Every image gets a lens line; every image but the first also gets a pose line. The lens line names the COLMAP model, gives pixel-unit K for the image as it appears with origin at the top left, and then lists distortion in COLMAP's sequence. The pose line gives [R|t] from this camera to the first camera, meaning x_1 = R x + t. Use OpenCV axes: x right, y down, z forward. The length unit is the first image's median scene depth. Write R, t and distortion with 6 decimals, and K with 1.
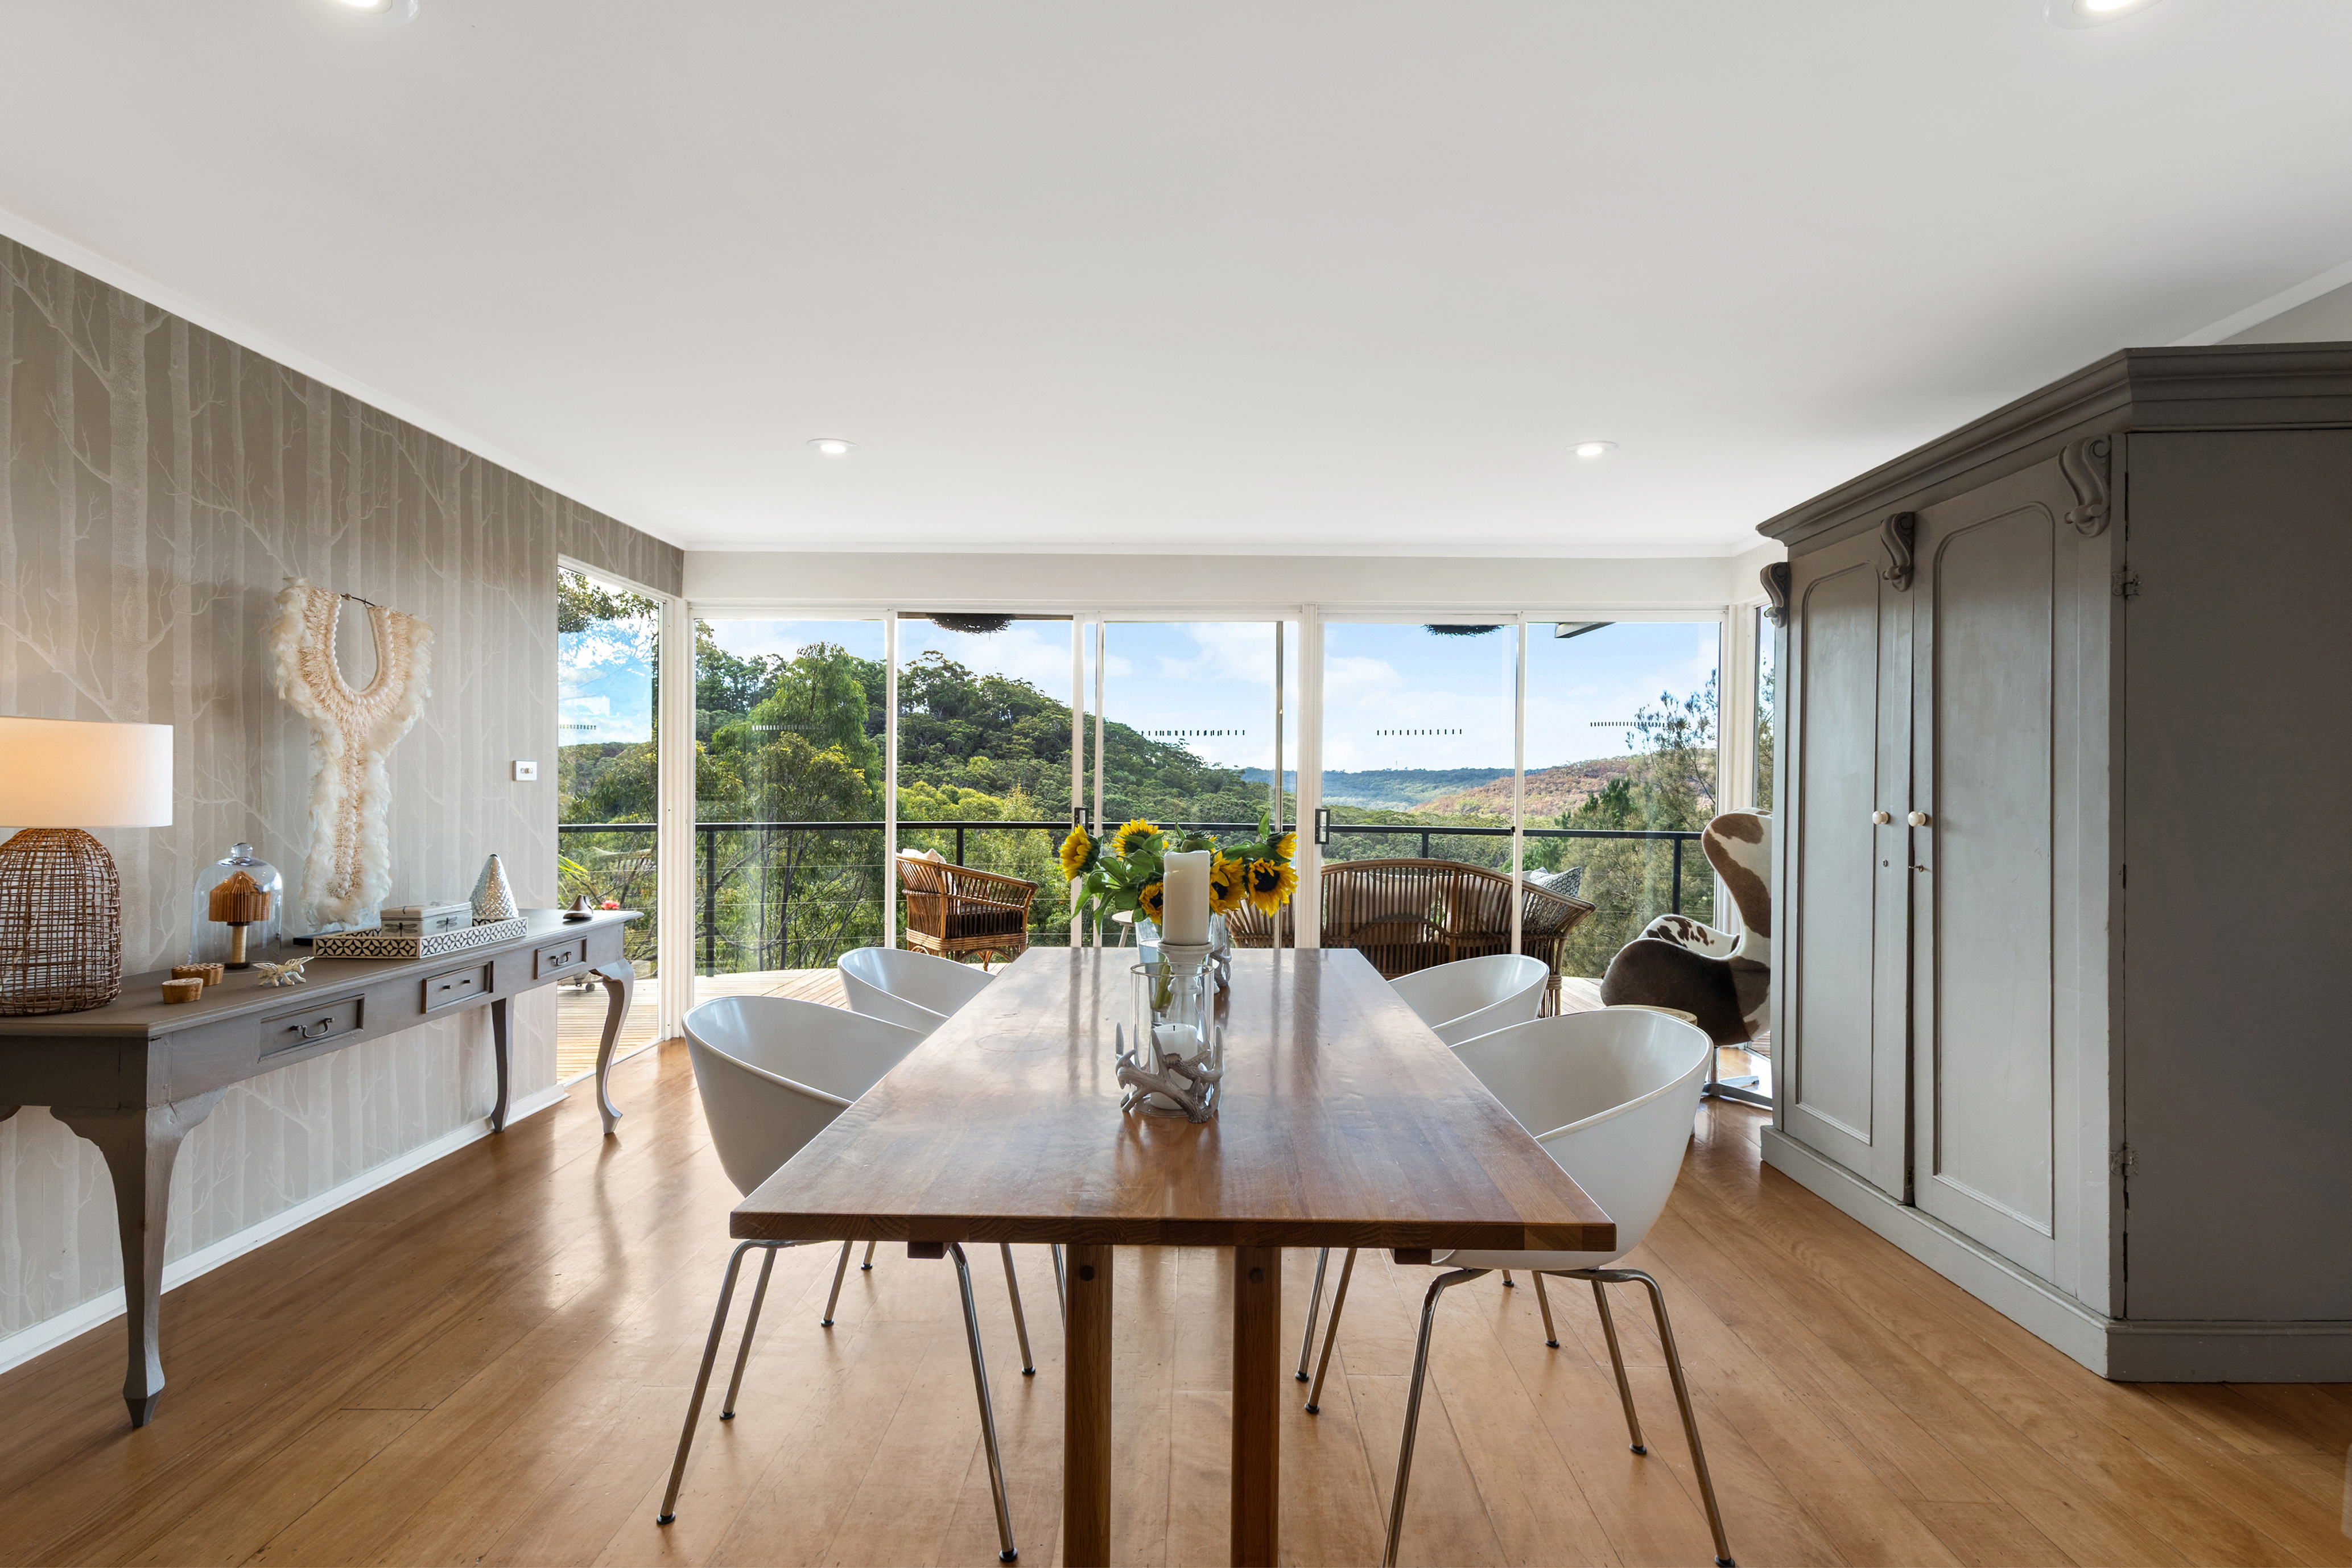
lens RADIAL K [[1123.5, 0, 1178.6], [0, 1123.5, 799.5], [0, 0, 1]] dist [0.000228, 0.000171]
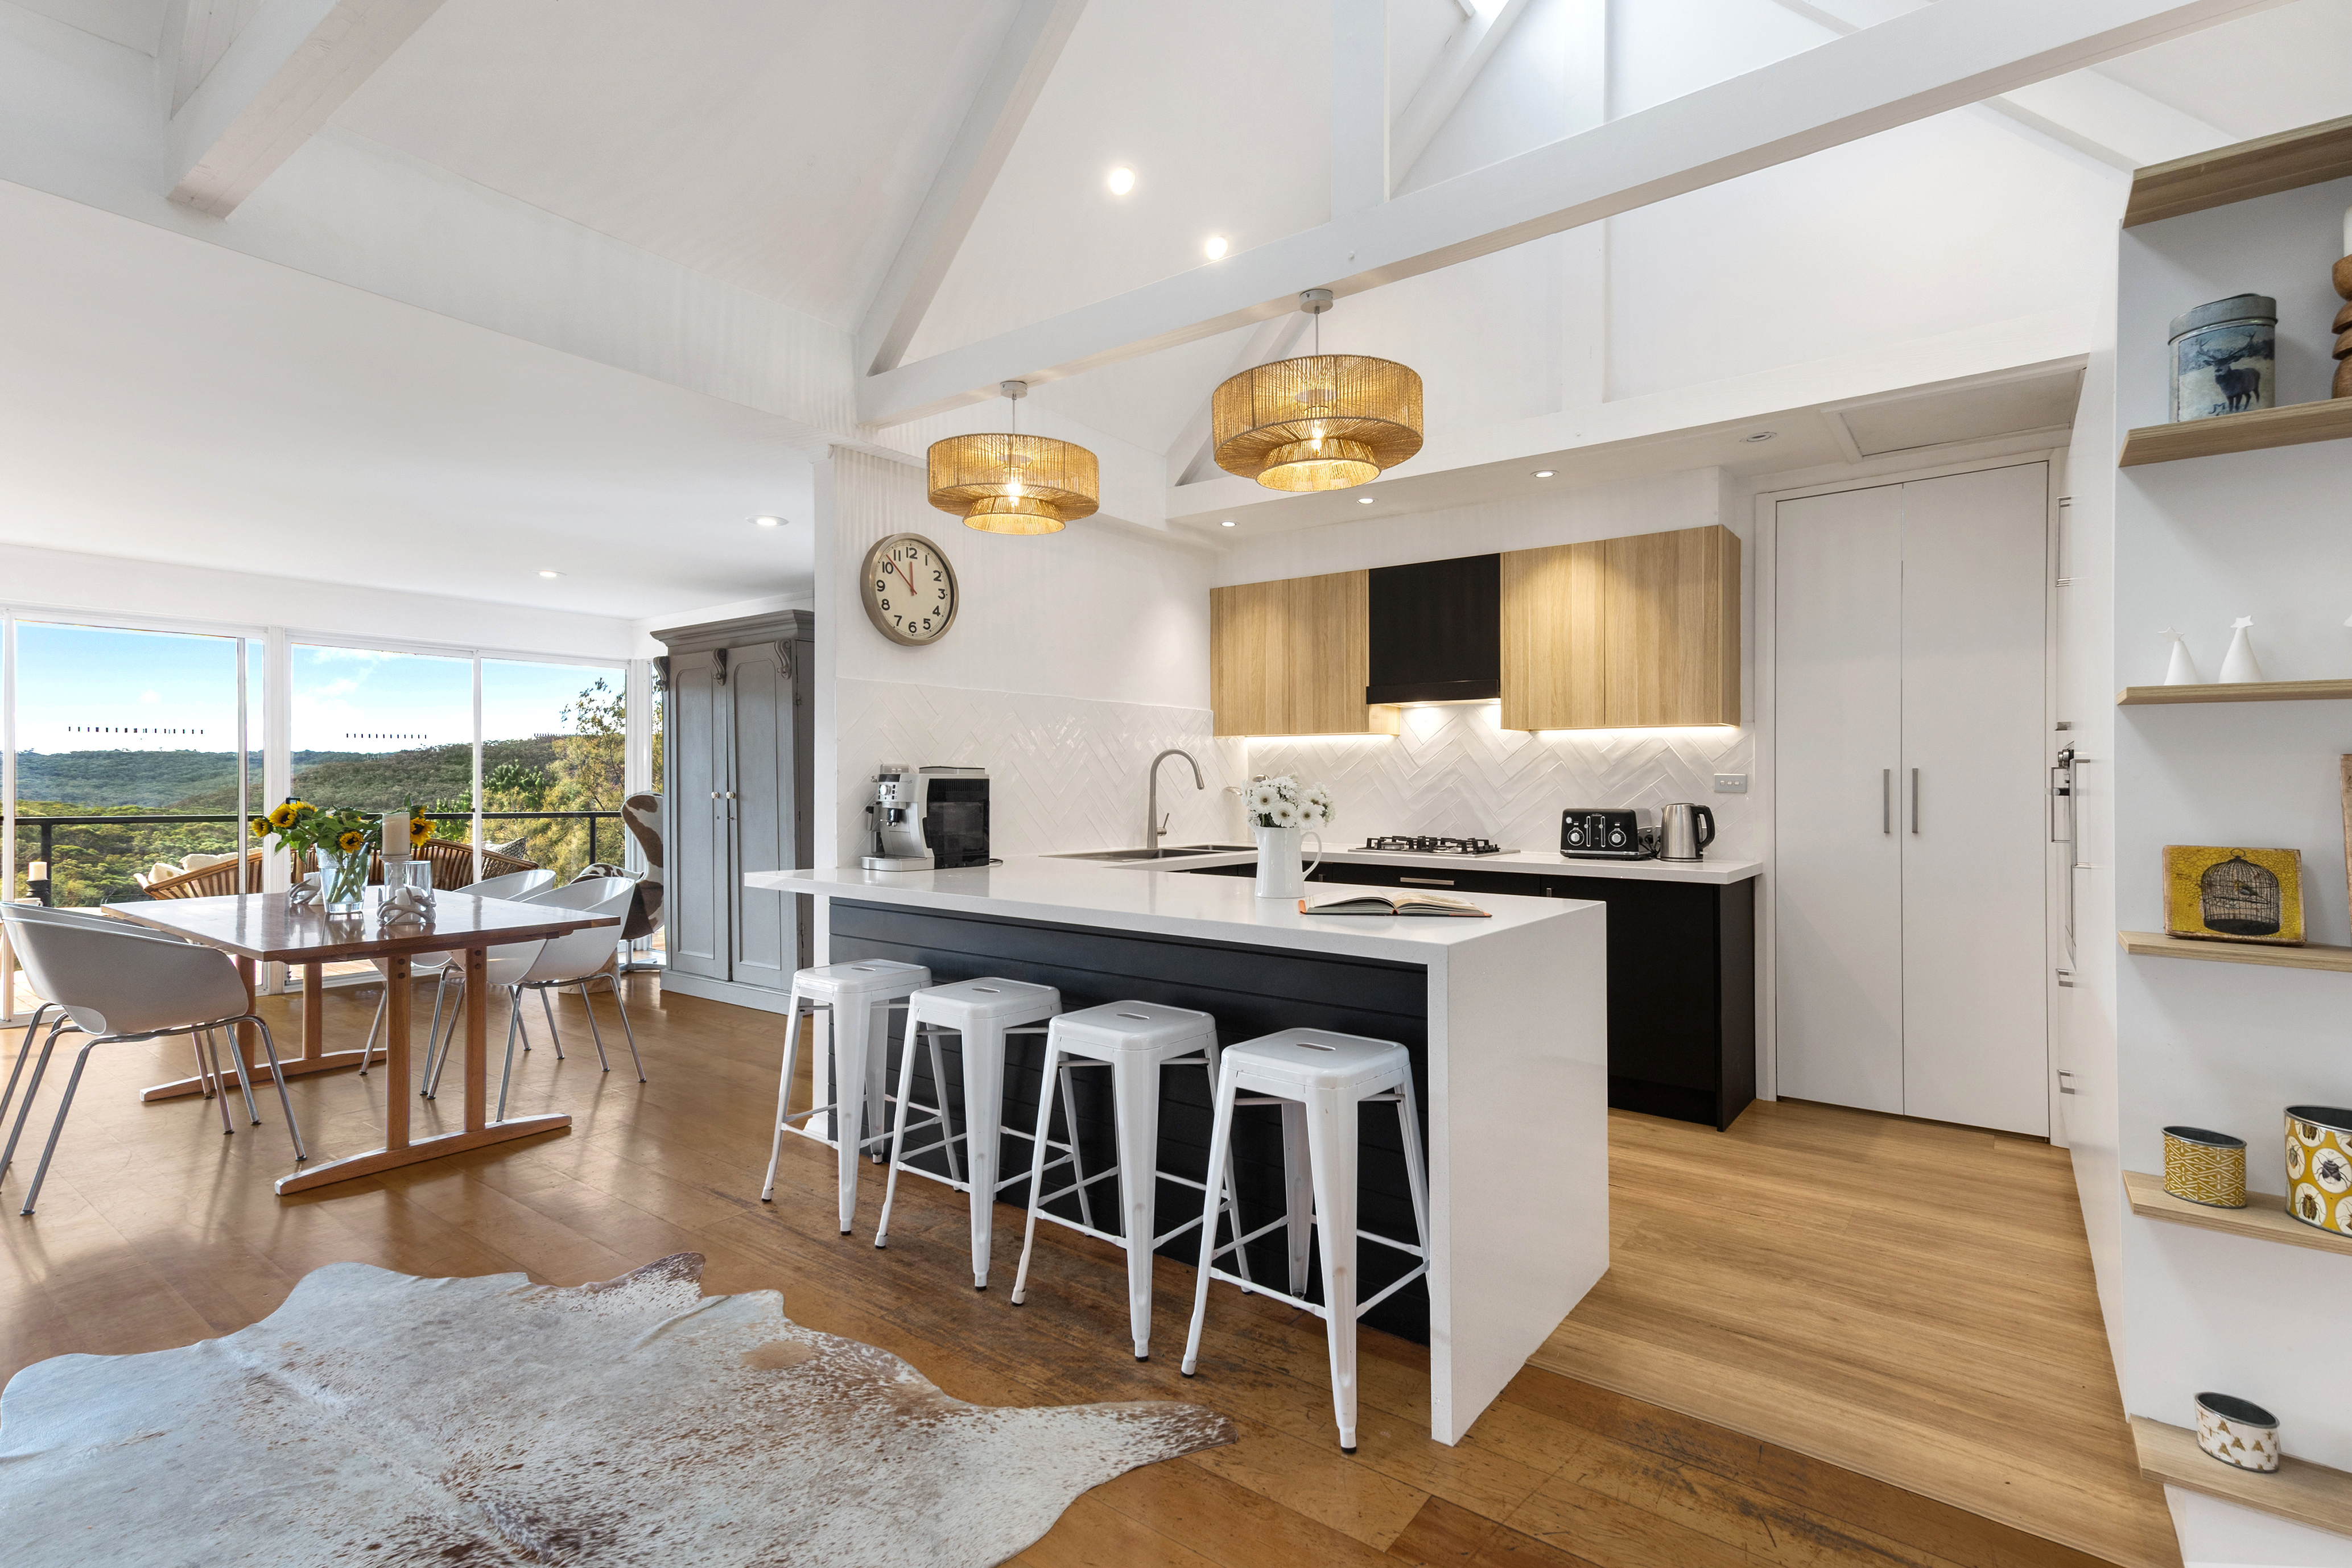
lens RADIAL K [[1071.4, 0, 1182.9], [0, 1071.4, 787.6], [0, 0, 1]] dist [0.002950, -0.000044]
pose [[0.593982, -0.017247, 0.804293, -0.351462], [0.013765, 0.999842, 0.011275, -0.006070], [-0.804360, 0.004374, 0.594126, -0.679244]]
